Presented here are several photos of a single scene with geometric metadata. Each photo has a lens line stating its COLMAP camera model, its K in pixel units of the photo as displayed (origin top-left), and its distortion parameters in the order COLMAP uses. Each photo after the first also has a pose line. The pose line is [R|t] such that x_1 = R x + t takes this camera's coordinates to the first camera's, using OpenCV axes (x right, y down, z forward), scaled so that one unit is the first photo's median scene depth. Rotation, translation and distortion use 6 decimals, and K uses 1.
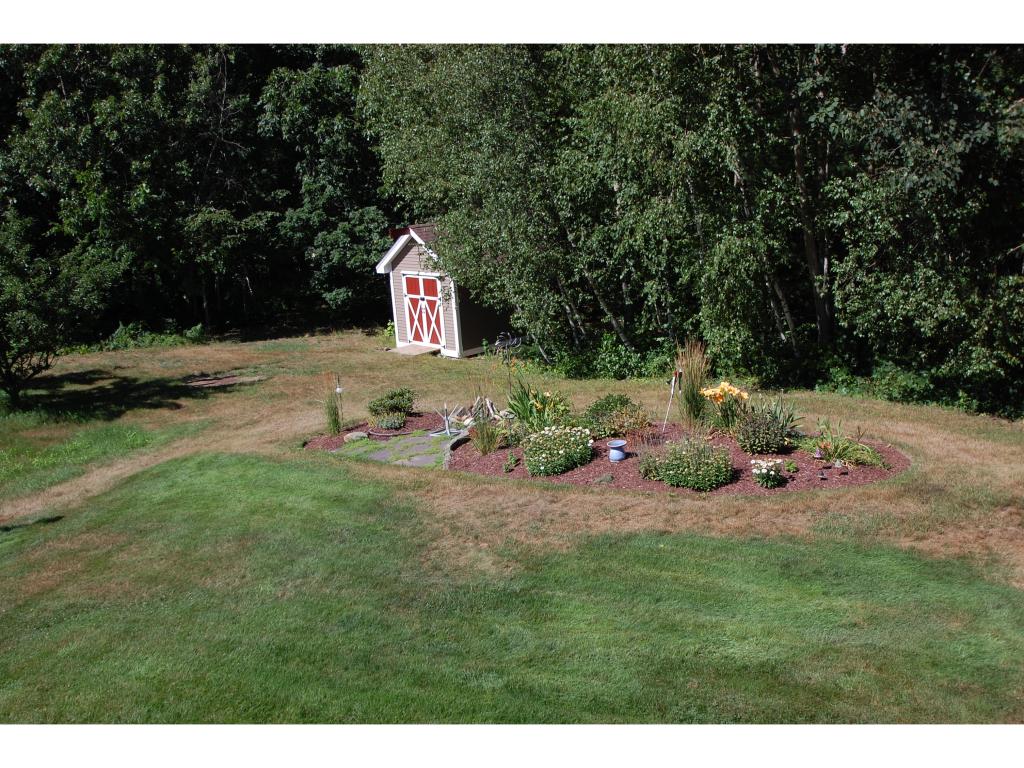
lens RADIAL K [[1031.5, 0, 511.7], [0, 1031.5, 382.1], [0, 0, 1]] dist [-0.062748, 0.000000]
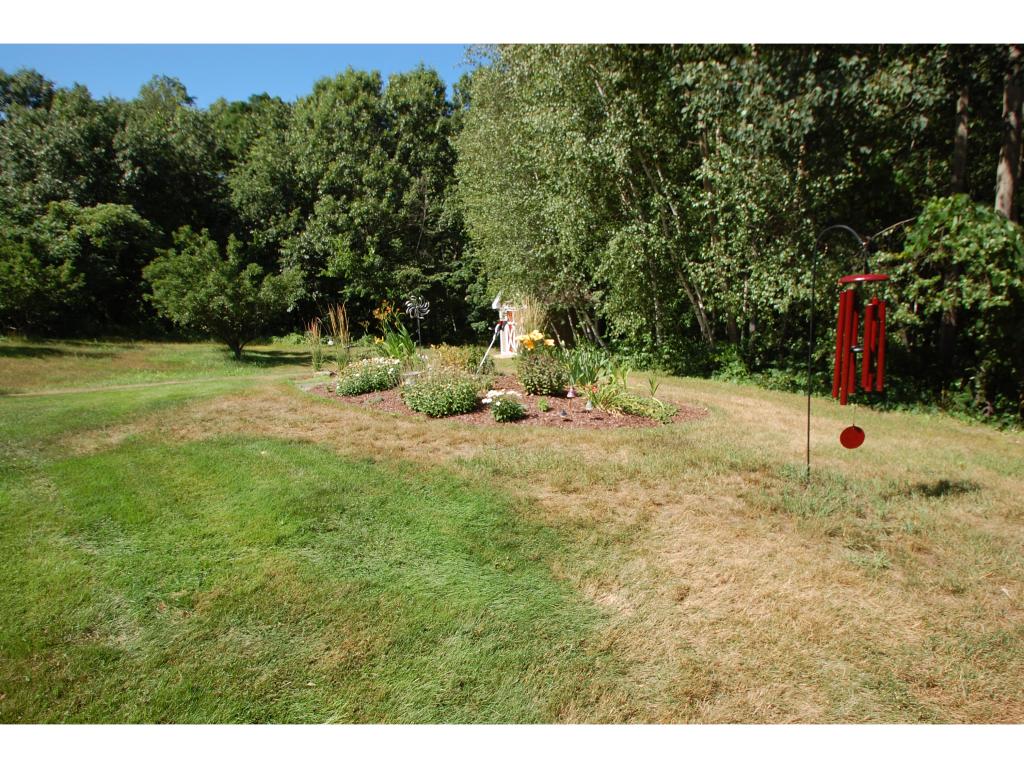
lens RADIAL K [[545.6, 0, 516.5], [0, 545.6, 387.1], [0, 0, 1]] dist [-0.030790, -0.003293]
pose [[0.964754, 0.097540, -0.244409, 0.124919], [-0.104367, 0.994424, -0.015107, 0.025968], [0.241573, 0.040083, 0.969555, 0.178503]]
